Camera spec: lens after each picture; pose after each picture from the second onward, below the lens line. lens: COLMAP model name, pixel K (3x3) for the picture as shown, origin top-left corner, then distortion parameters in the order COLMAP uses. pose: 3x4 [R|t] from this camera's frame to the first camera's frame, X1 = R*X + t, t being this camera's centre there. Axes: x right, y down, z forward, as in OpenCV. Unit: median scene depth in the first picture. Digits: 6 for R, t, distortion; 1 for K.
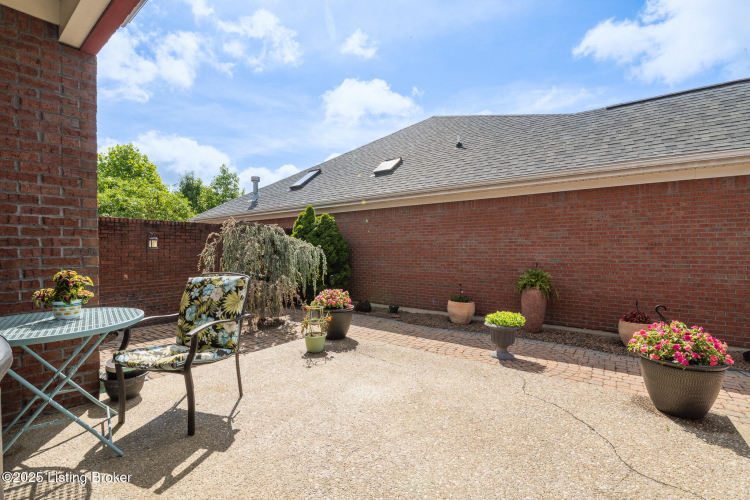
lens RADIAL K [[329.3, 0, 374.7], [0, 329.3, 250.6], [0, 0, 1]] dist [-0.000442, -0.000034]
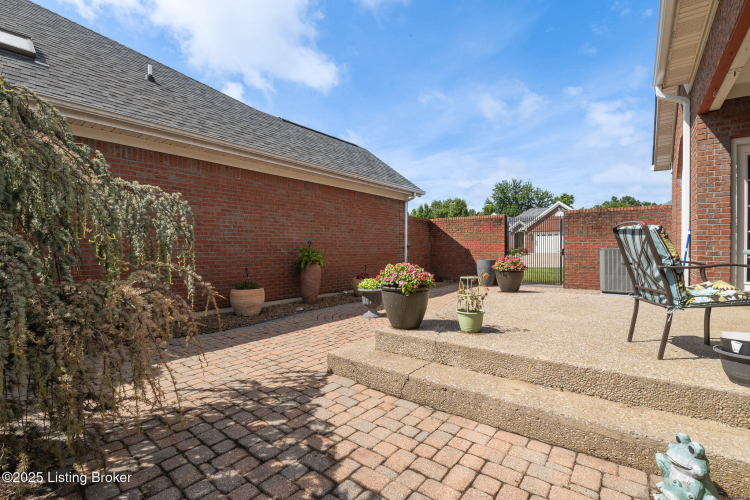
lens RADIAL K [[329.3, 0, 374.6], [0, 329.3, 248.9], [0, 0, 1]] dist [-0.000442, -0.000034]
pose [[0.043221, 0.003807, 0.999058, -0.584558], [0.014051, 0.999892, -0.004418, 0.067430], [-0.998967, 0.014229, 0.043163, 0.711118]]
